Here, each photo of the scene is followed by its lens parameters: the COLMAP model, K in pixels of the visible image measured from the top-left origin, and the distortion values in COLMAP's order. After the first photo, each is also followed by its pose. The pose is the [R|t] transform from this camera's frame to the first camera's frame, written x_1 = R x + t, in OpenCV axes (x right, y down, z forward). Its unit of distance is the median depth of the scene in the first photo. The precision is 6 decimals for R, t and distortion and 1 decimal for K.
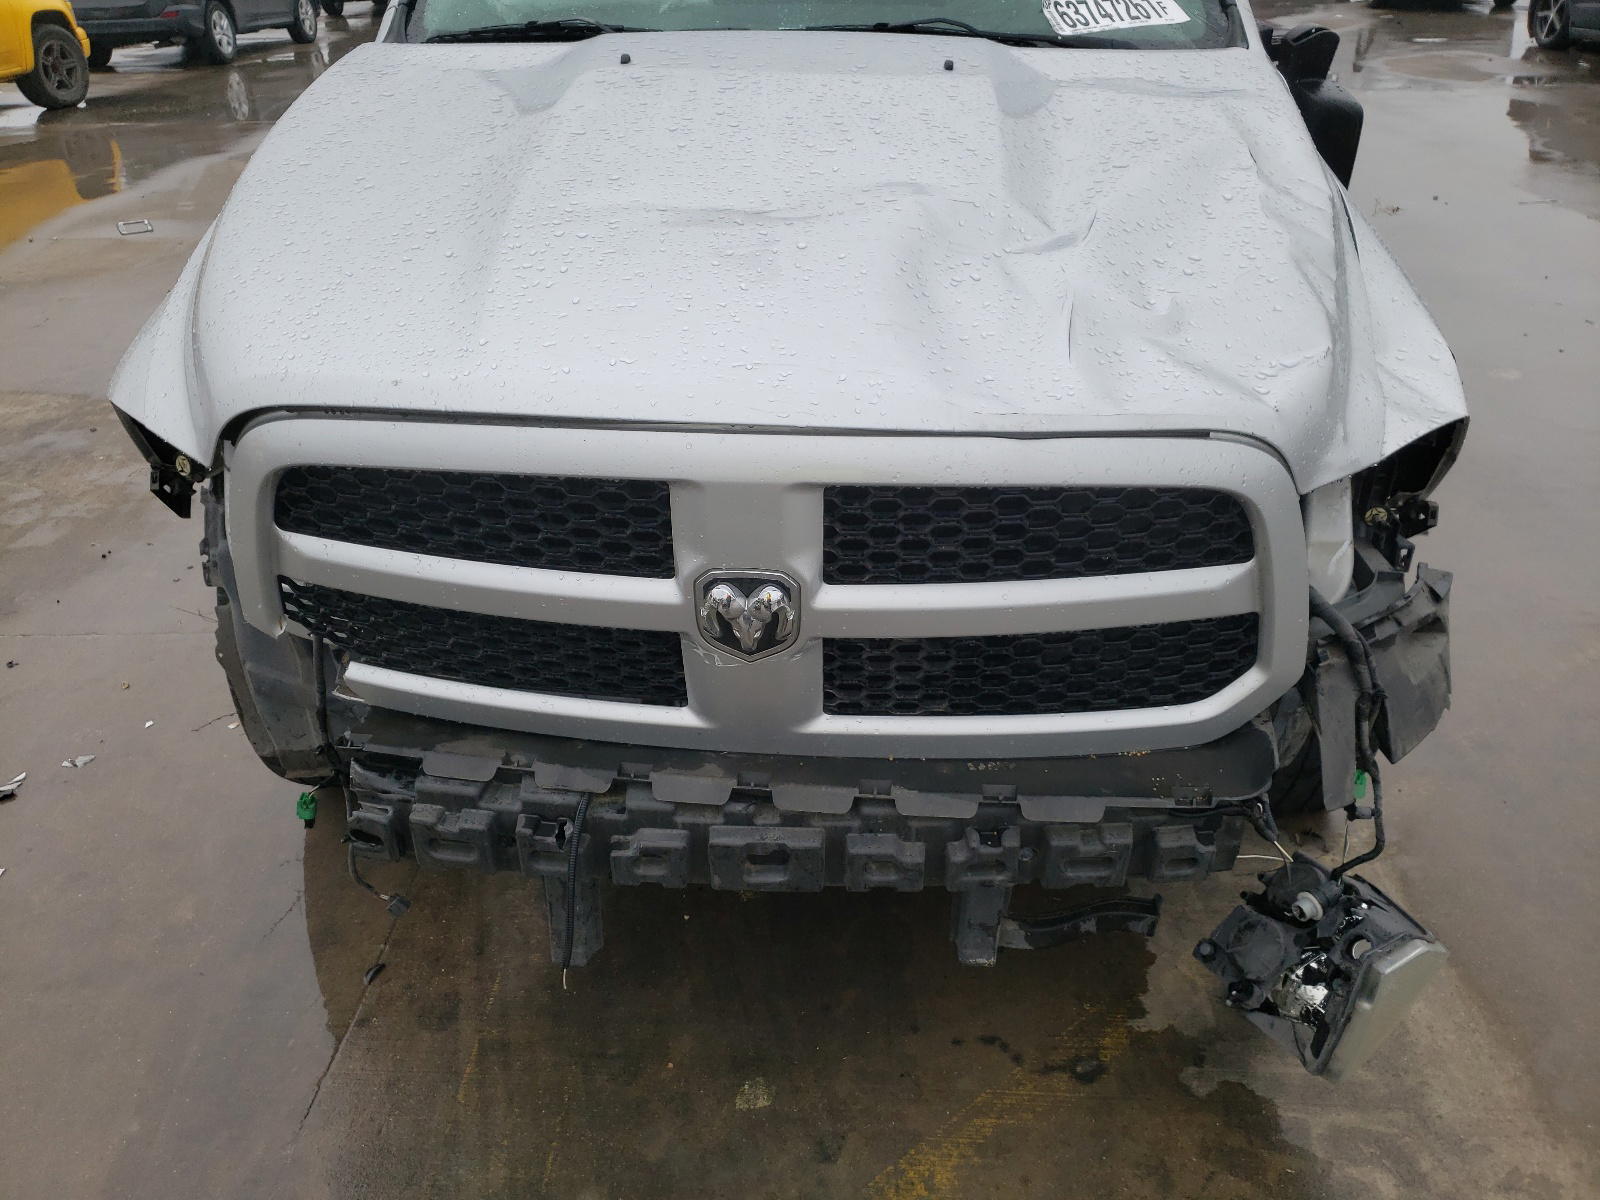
lens RADIAL K [[1237.4, 0, 805.7], [0, 1237.4, 599.6], [0, 0, 1]] dist [0.021318, -0.001944]
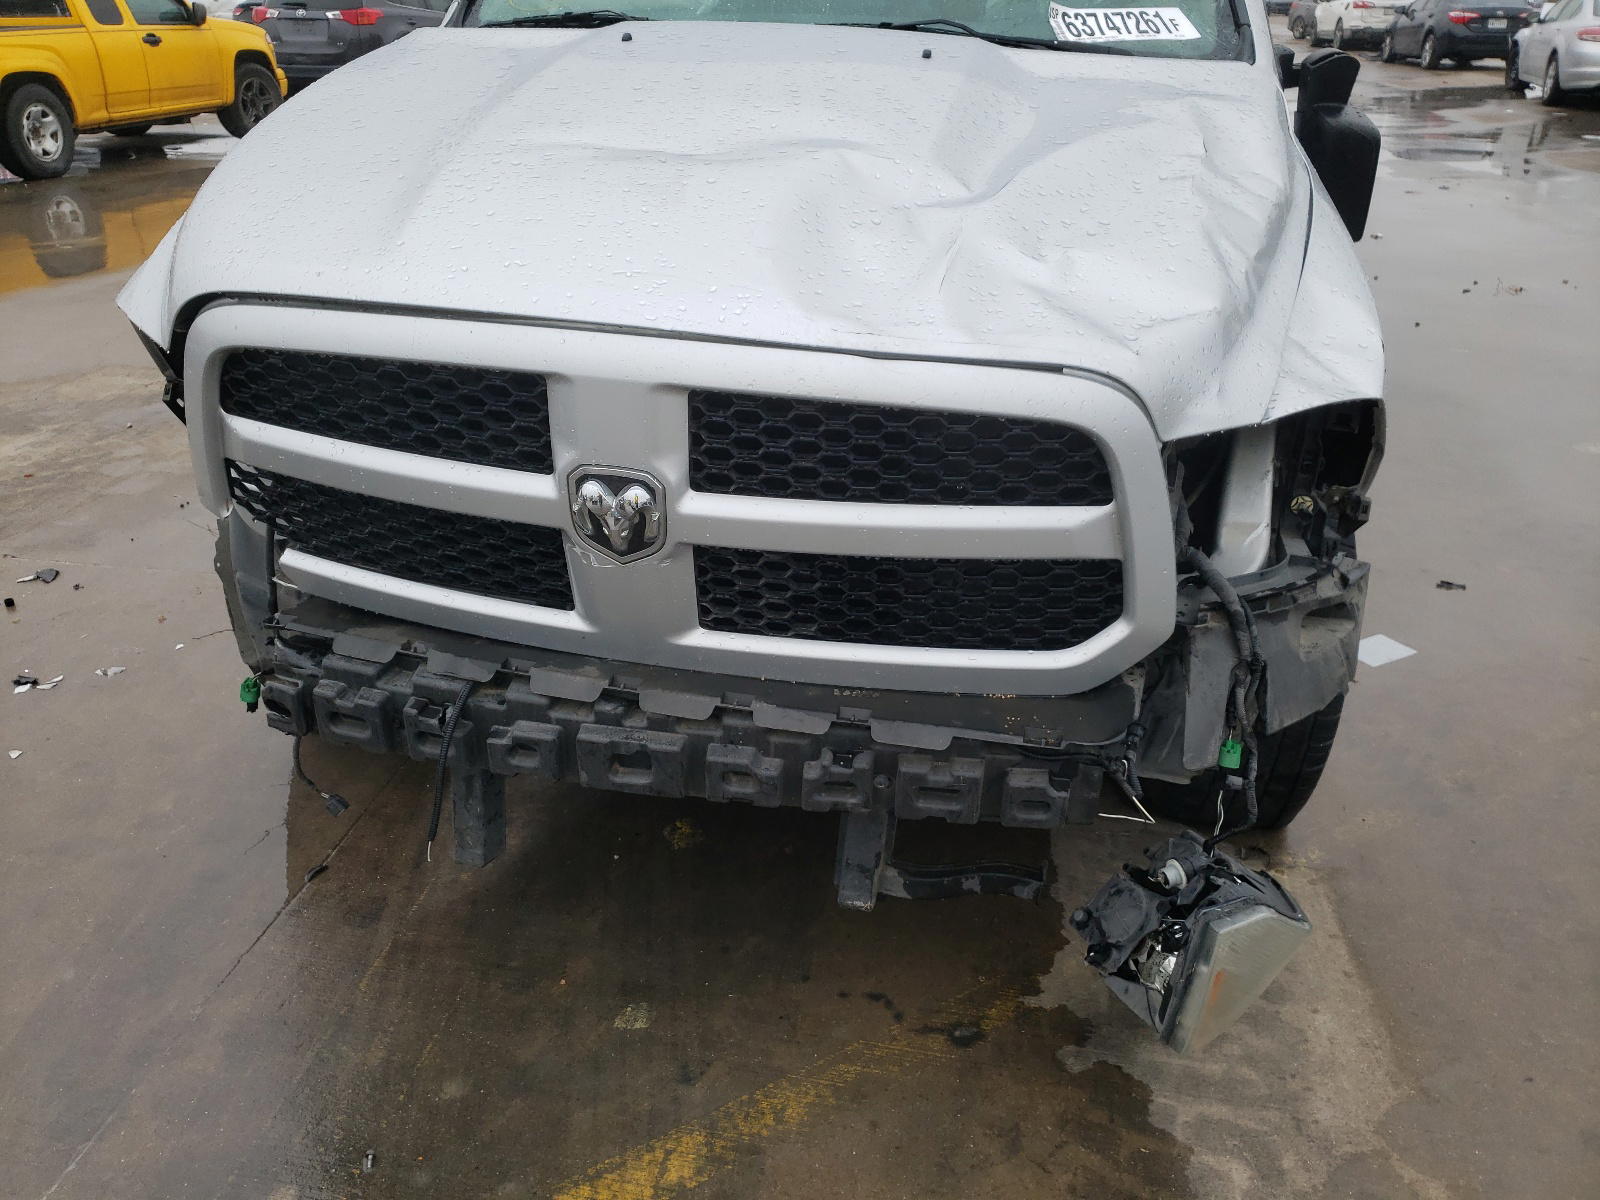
lens RADIAL K [[1236.3, 0, 800.0], [0, 1236.3, 600.0], [0, 0, 1]] dist [0.039598, -0.036072]
pose [[0.990065, 0.086917, -0.110531, 0.199299], [-0.092879, 0.994422, -0.049974, 0.106727], [0.105571, 0.059744, 0.992615, -0.026940]]
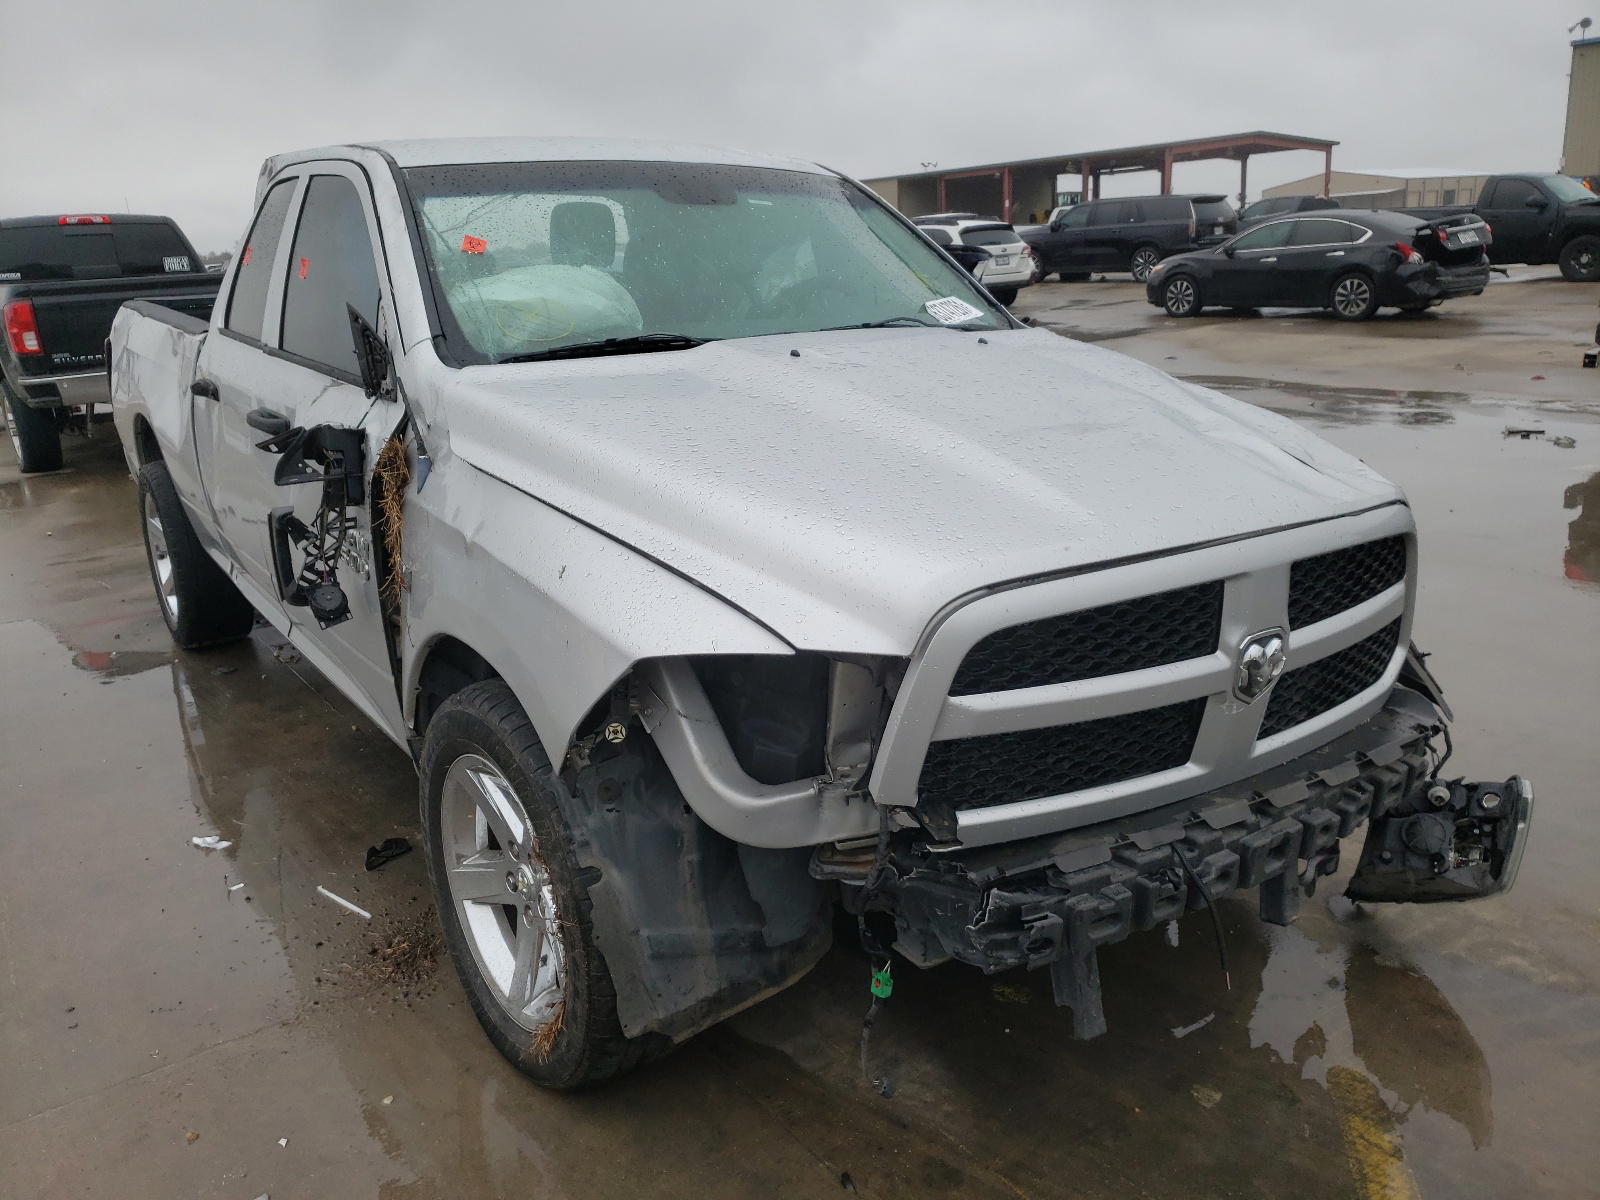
lens RADIAL K [[1228.3, 0, 795.5], [0, 1228.3, 607.1], [0, 0, 1]] dist [0.008038, 0.006128]
pose [[0.797062, -0.180614, 0.576256, -1.112488], [0.316578, 0.937569, -0.144023, -0.013475], [-0.514267, 0.297225, 0.804479, 0.087677]]
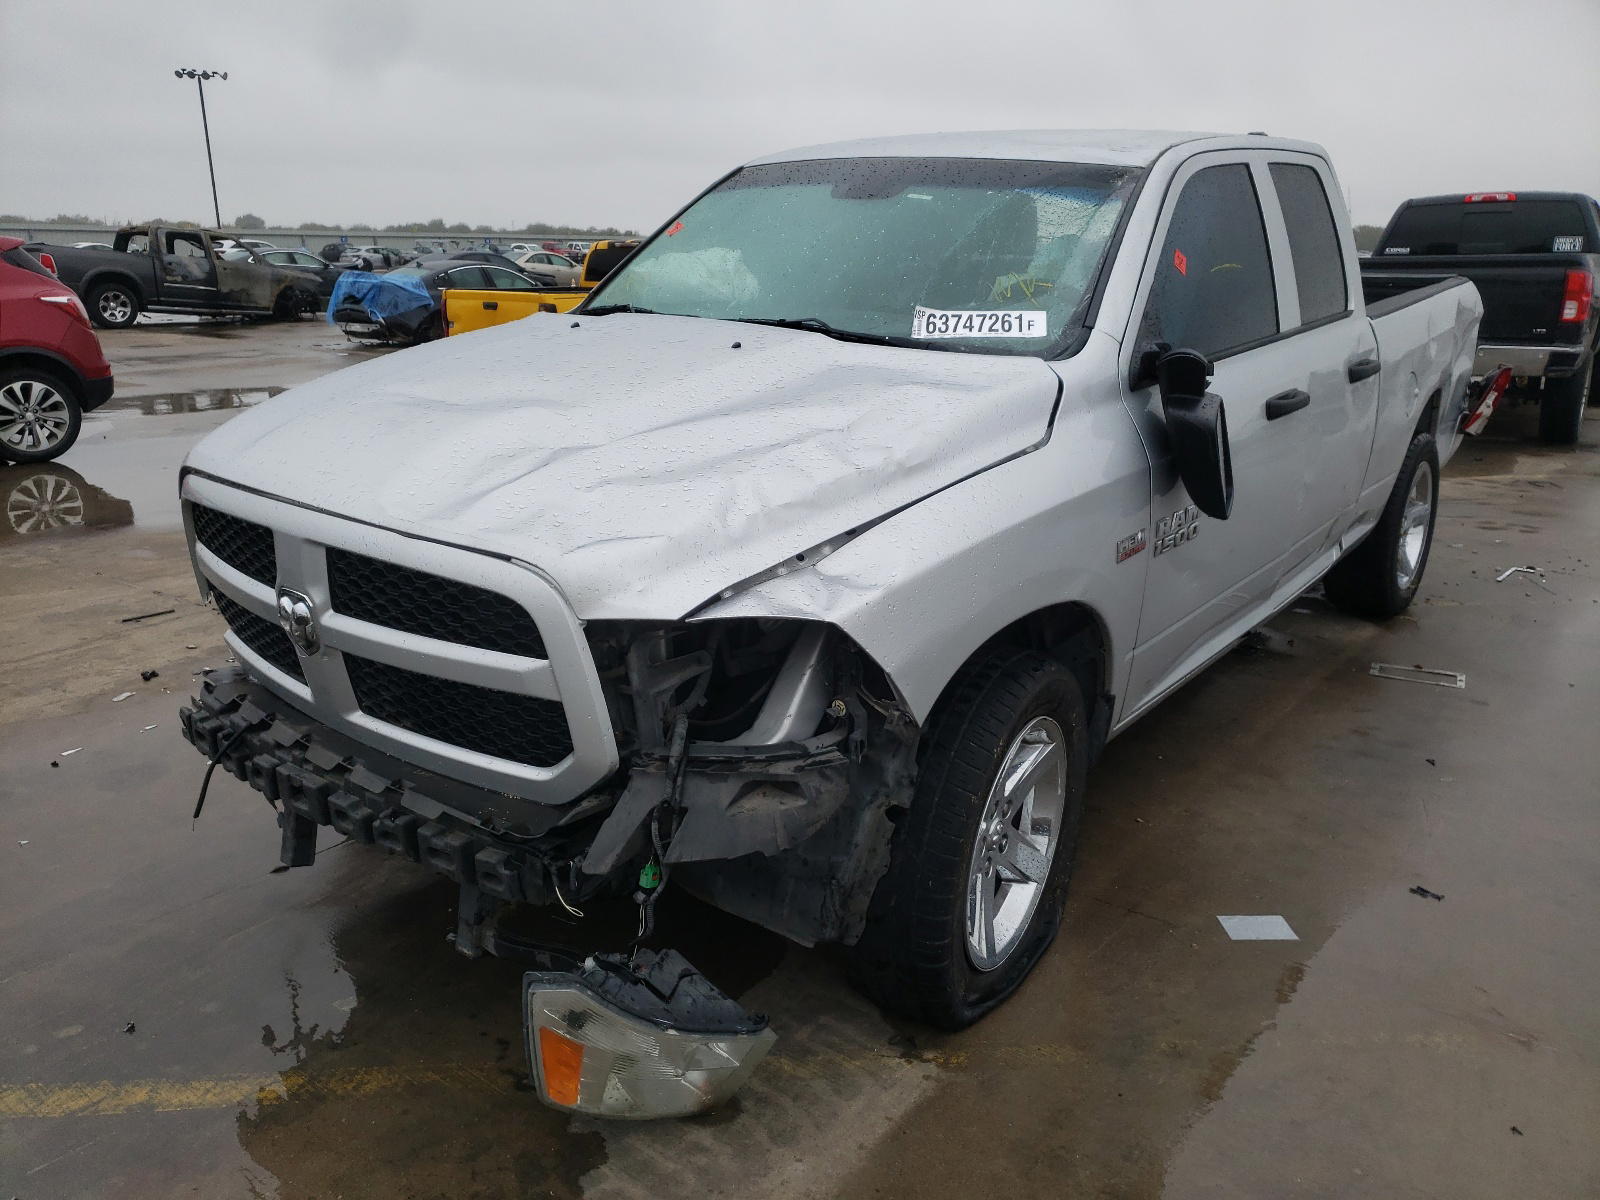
lens RADIAL K [[1228.3, 0, 795.5], [0, 1228.3, 607.1], [0, 0, 1]] dist [0.008038, 0.006128]
pose [[0.820258, 0.184125, -0.541549, 1.171622], [-0.301019, 0.944017, -0.134976, 0.013486], [0.486379, 0.273732, 0.829763, -0.030838]]
